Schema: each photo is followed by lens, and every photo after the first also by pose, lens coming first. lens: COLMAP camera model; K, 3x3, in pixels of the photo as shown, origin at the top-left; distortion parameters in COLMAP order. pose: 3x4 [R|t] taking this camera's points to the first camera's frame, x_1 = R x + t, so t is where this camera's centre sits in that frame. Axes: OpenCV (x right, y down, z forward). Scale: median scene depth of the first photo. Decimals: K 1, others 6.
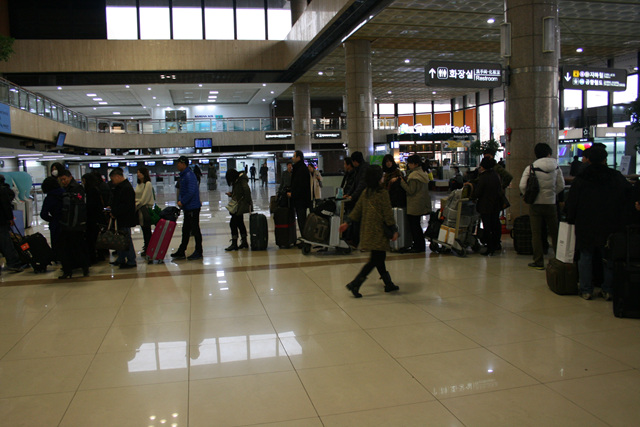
lens RADIAL K [[538.2, 0, 315.6], [0, 538.2, 213.2], [0, 0, 1]] dist [-0.146283, 0.122705]
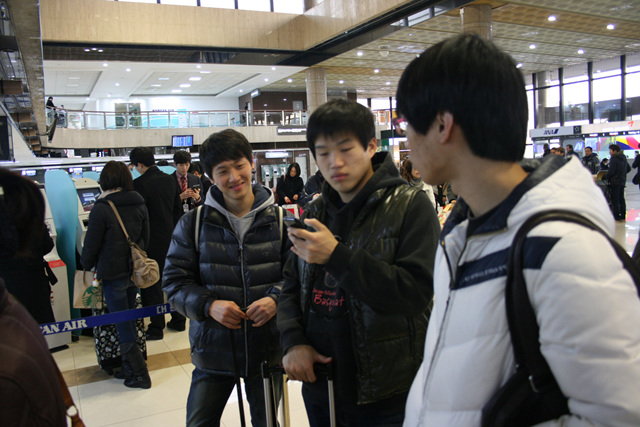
lens RADIAL K [[538.2, 0, 317.7], [0, 538.2, 216.2], [0, 0, 1]] dist [-0.146283, 0.122705]
pose [[0.966574, -0.043195, 0.252722, -0.393989], [0.044098, 0.999025, 0.002093, -0.018175], [-0.252566, 0.009122, 0.967537, 0.300965]]
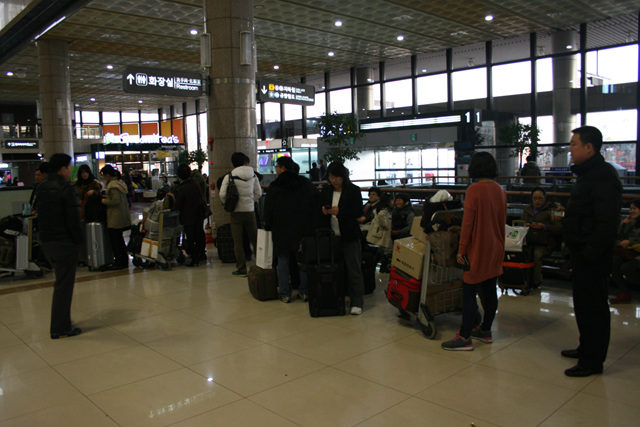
lens RADIAL K [[538.2, 0, 321.0], [0, 538.2, 212.8], [0, 0, 1]] dist [-0.146283, 0.122705]
pose [[0.858682, -0.041724, 0.510808, 0.013116], [0.051862, 0.998639, -0.005609, -0.000830], [-0.509879, 0.031308, 0.859676, 0.013359]]
